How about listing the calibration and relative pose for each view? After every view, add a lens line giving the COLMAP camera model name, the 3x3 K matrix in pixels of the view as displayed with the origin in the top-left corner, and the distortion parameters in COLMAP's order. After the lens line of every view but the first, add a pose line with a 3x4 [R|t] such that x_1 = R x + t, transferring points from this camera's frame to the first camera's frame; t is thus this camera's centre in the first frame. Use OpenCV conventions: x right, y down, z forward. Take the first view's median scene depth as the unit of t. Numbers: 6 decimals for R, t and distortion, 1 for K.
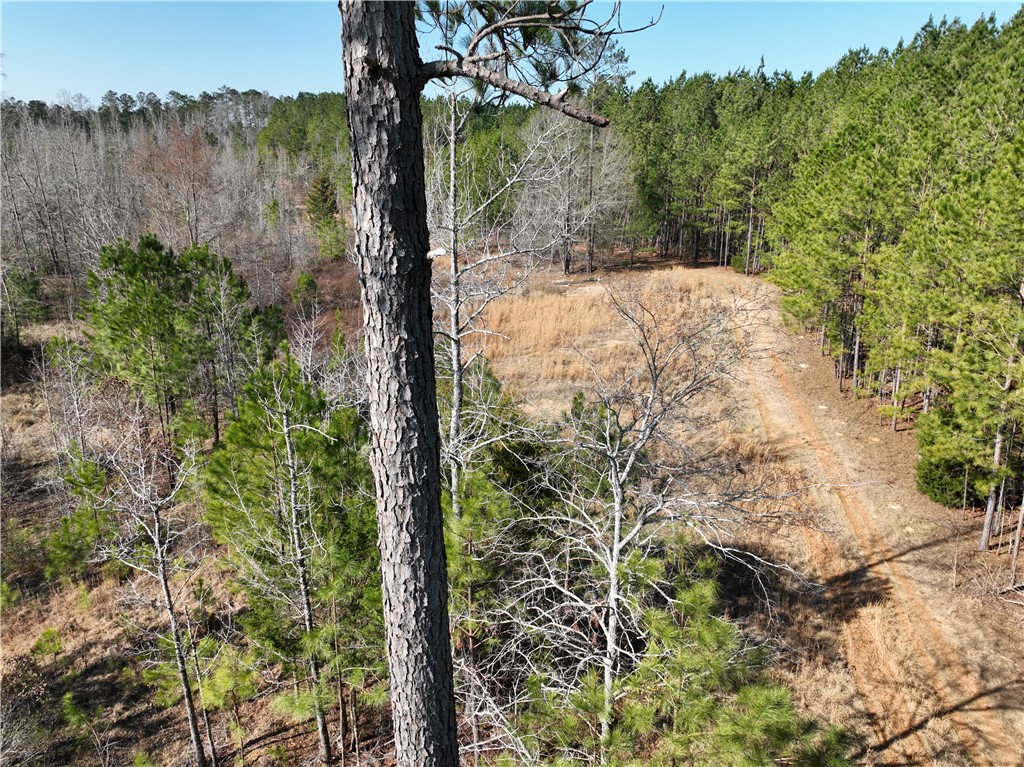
lens RADIAL K [[716.0, 0, 509.8], [0, 716.0, 381.3], [0, 0, 1]] dist [0.001038, 0.004019]
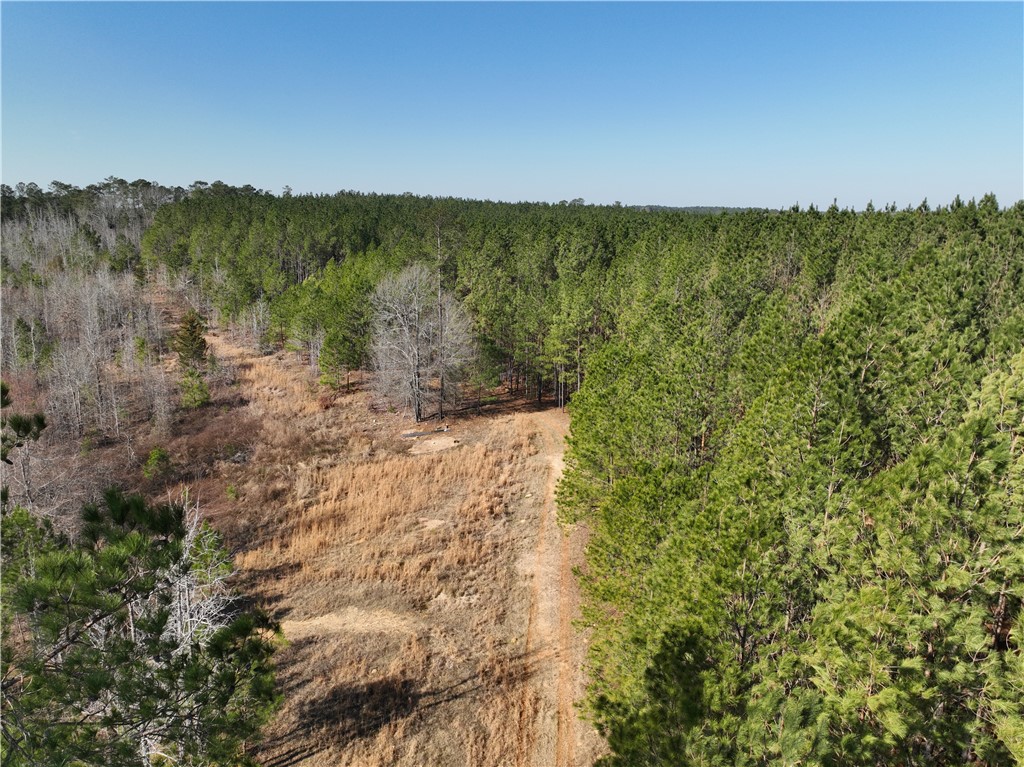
lens RADIAL K [[716.0, 0, 509.4], [0, 716.0, 385.9], [0, 0, 1]] dist [0.001038, 0.004019]
pose [[0.992622, -0.024609, 0.118723, 0.088840], [0.033398, 0.996801, -0.072611, -0.120439], [-0.116556, 0.076040, 0.990269, -0.094337]]
